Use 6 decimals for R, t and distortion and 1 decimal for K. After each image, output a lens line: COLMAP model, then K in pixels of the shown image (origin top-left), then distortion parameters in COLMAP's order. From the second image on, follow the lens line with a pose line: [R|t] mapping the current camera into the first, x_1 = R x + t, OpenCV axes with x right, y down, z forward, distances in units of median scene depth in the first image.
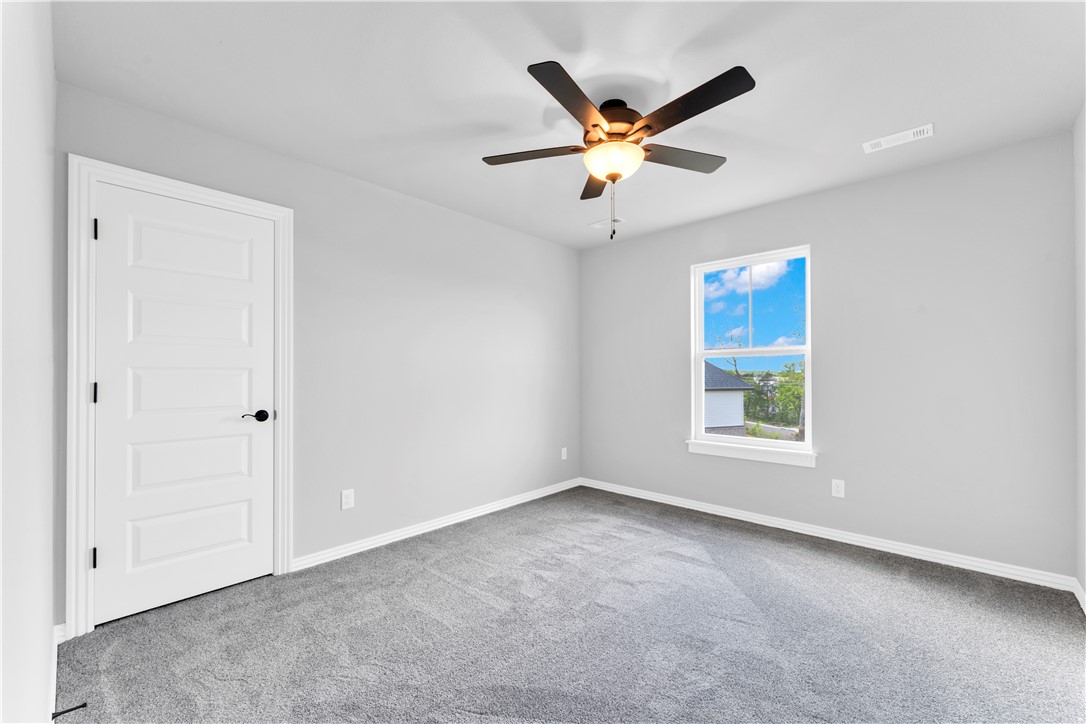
lens RADIAL K [[436.5, 0, 542.2], [0, 436.5, 339.0], [0, 0, 1]] dist [-0.000166, -0.000026]
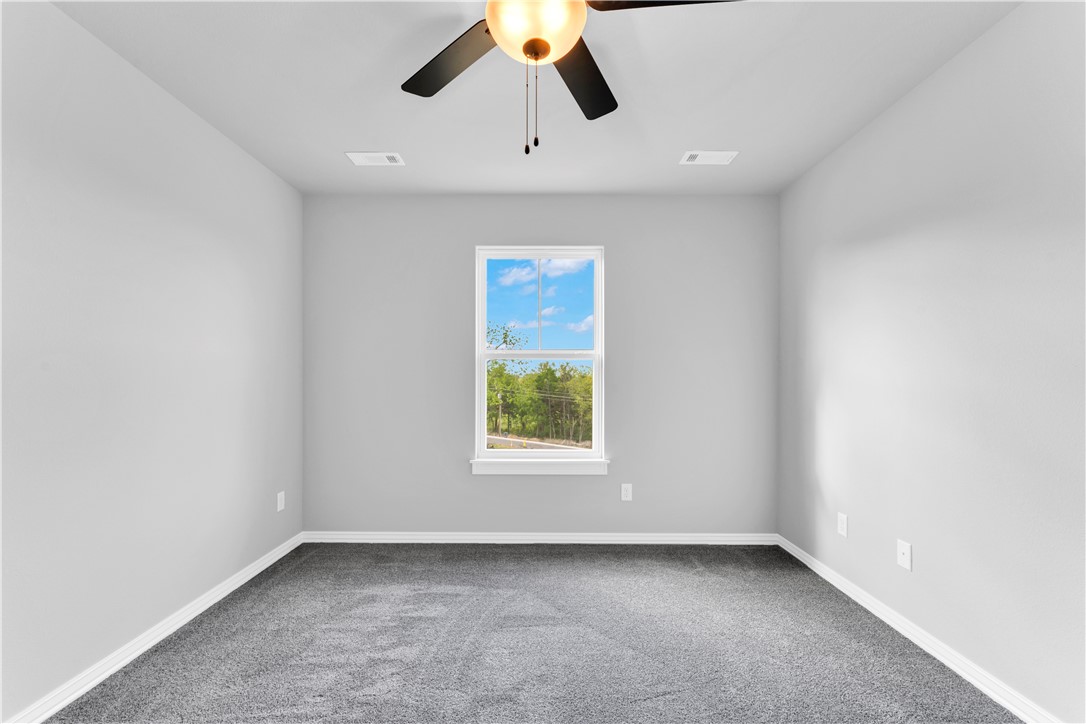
lens RADIAL K [[429.3, 0, 504.8], [0, 429.3, 365.6], [0, 0, 1]] dist [0.000354, 0.000059]
pose [[0.733576, 0.025711, 0.679121, -0.190771], [-0.057716, 0.998031, 0.024558, 0.036410], [-0.677153, -0.057211, 0.733615, 0.426908]]
